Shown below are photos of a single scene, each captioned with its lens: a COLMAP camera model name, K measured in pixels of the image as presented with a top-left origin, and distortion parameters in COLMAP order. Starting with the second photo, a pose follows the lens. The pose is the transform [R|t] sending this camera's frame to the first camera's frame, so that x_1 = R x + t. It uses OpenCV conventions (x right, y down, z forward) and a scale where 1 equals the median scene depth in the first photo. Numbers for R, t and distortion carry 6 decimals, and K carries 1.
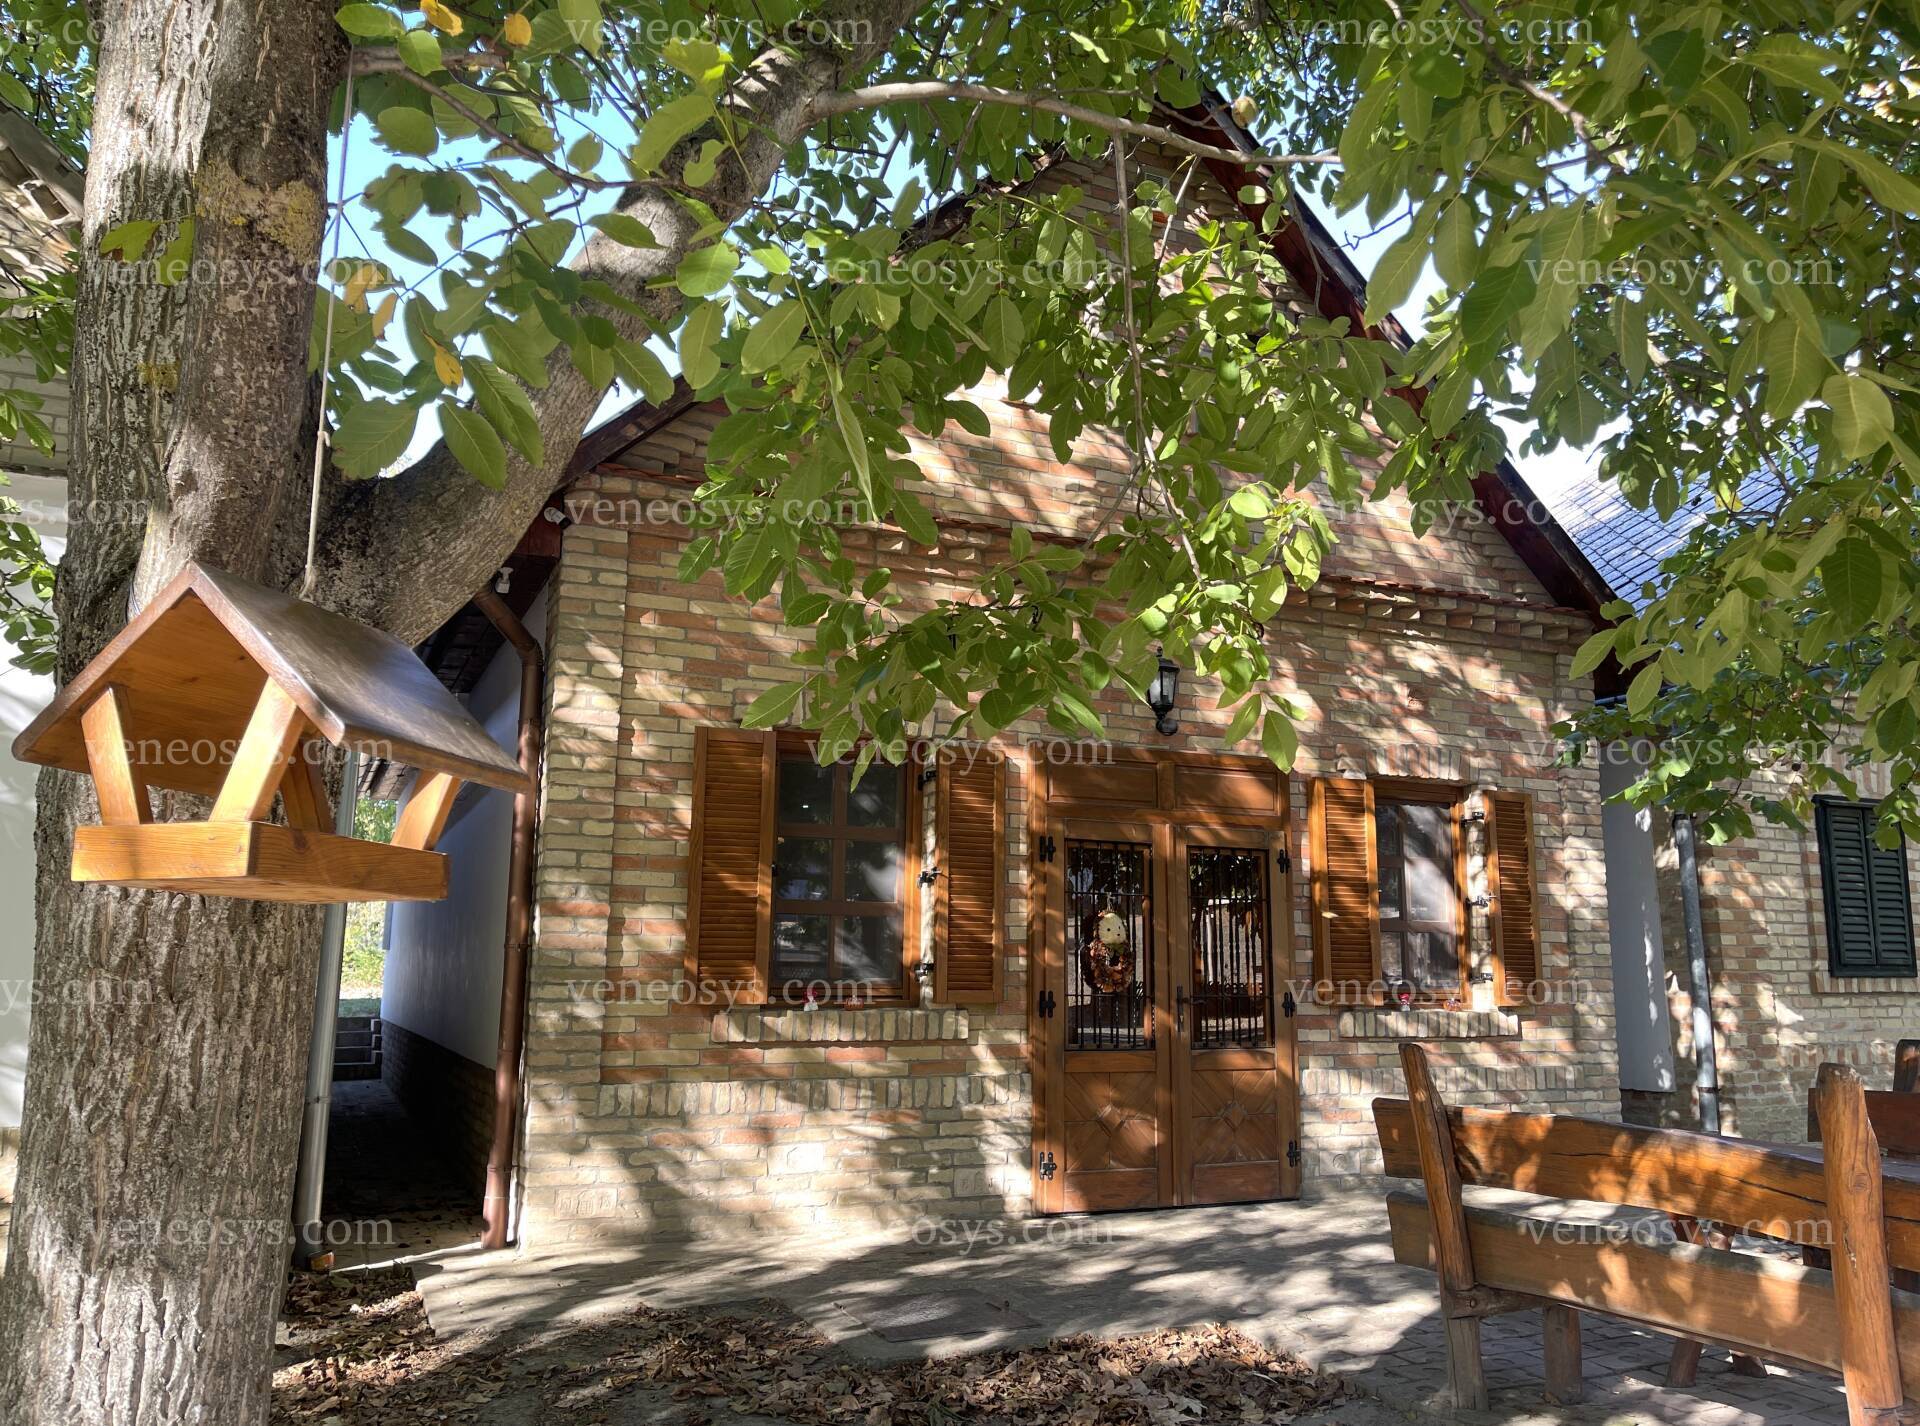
lens RADIAL K [[1475.3, 0, 975.0], [0, 1475.3, 716.3], [0, 0, 1]] dist [0.088447, -0.109173]
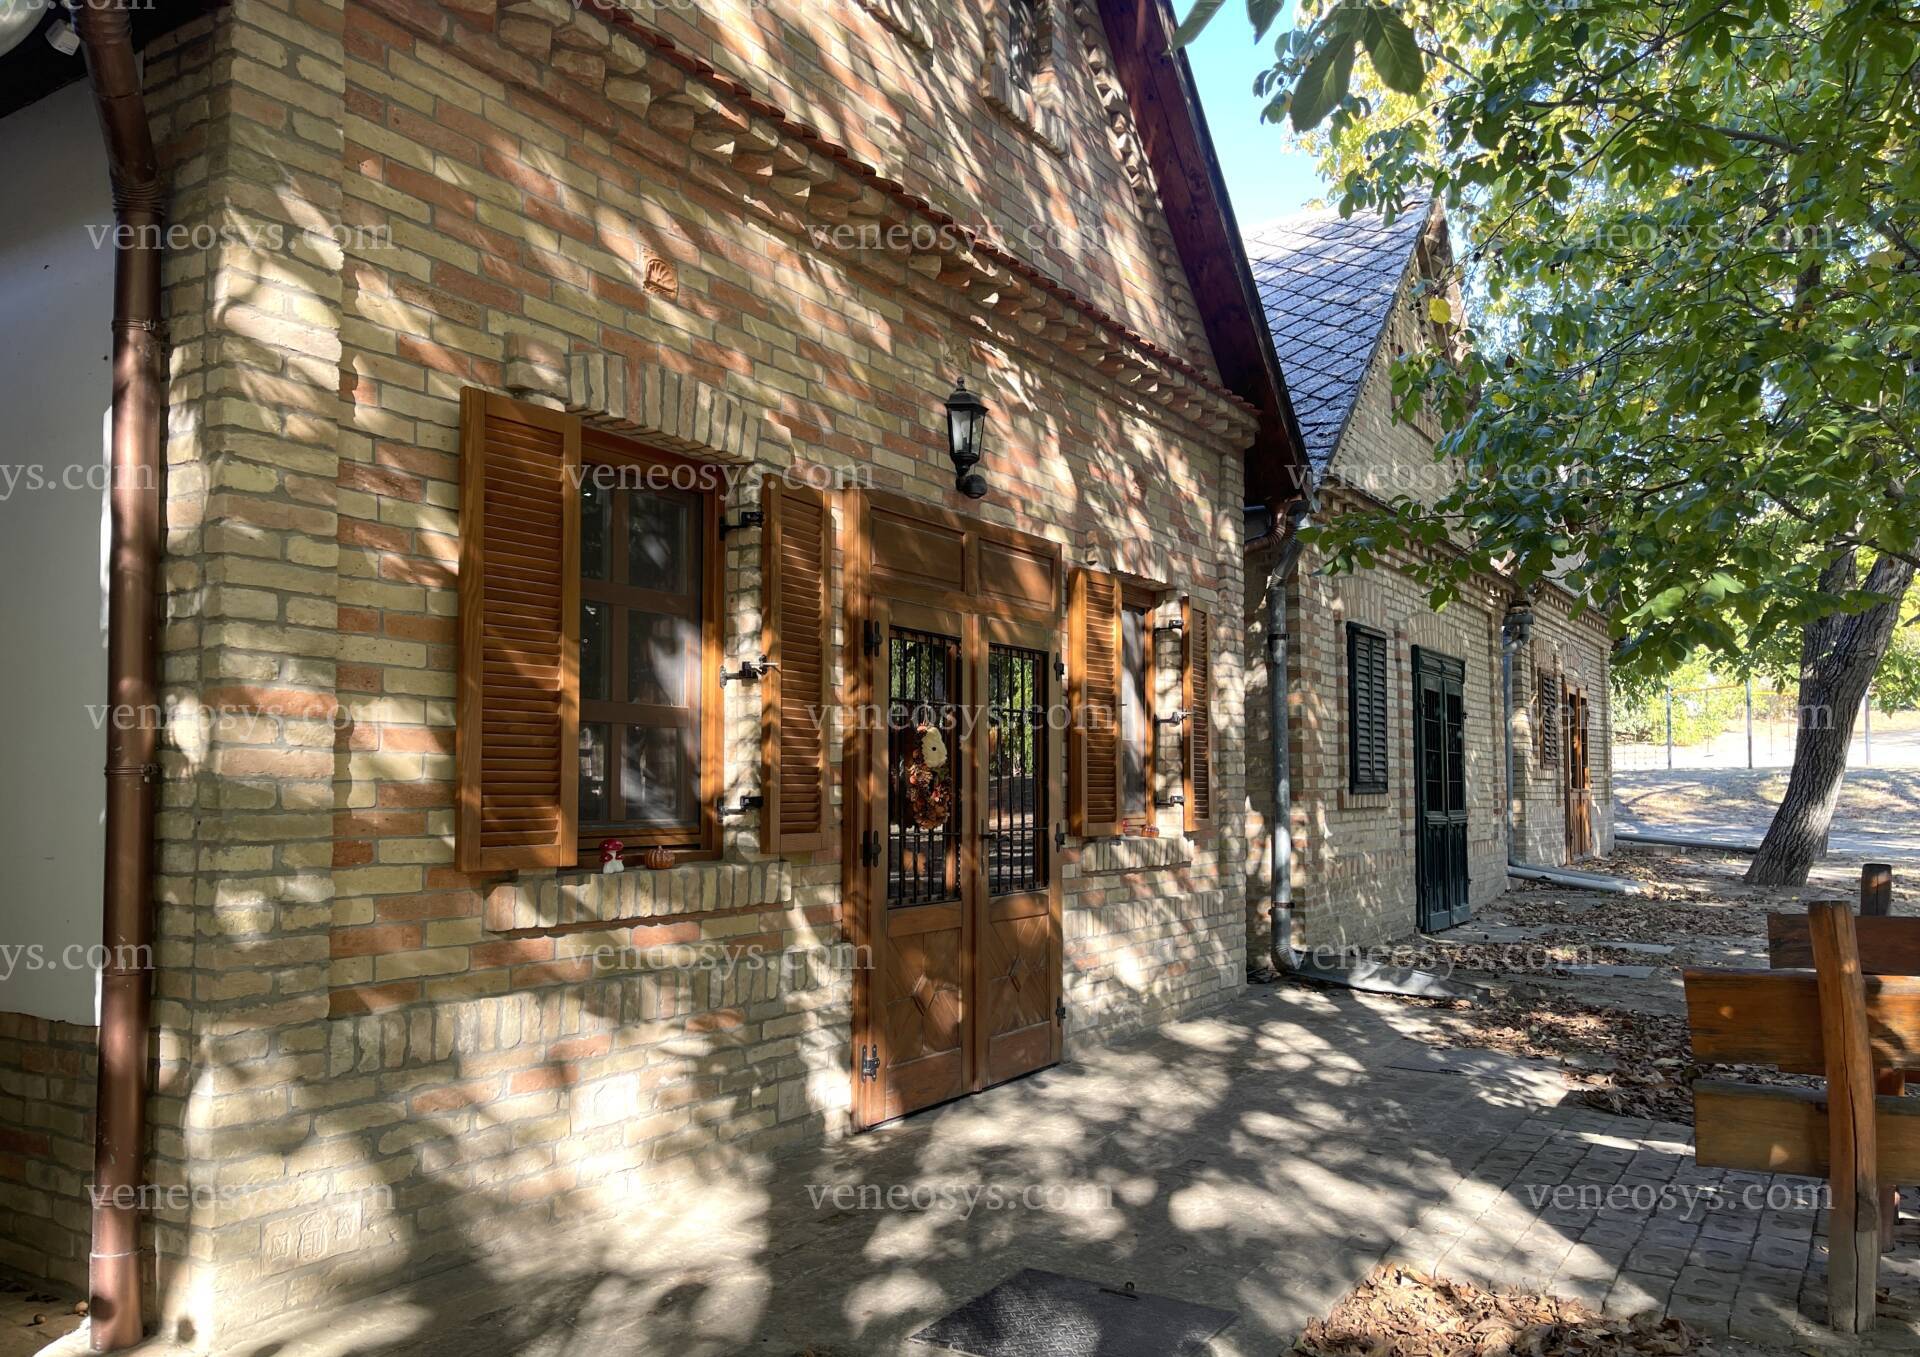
lens RADIAL K [[1482.1, 0, 958.5], [0, 1482.1, 726.0], [0, 0, 1]] dist [0.059555, -0.001291]
pose [[0.839498, 0.015321, 0.543147, -0.315929], [-0.084940, 0.991014, 0.103331, 0.055935], [-0.536683, -0.132881, 0.833255, 0.382188]]
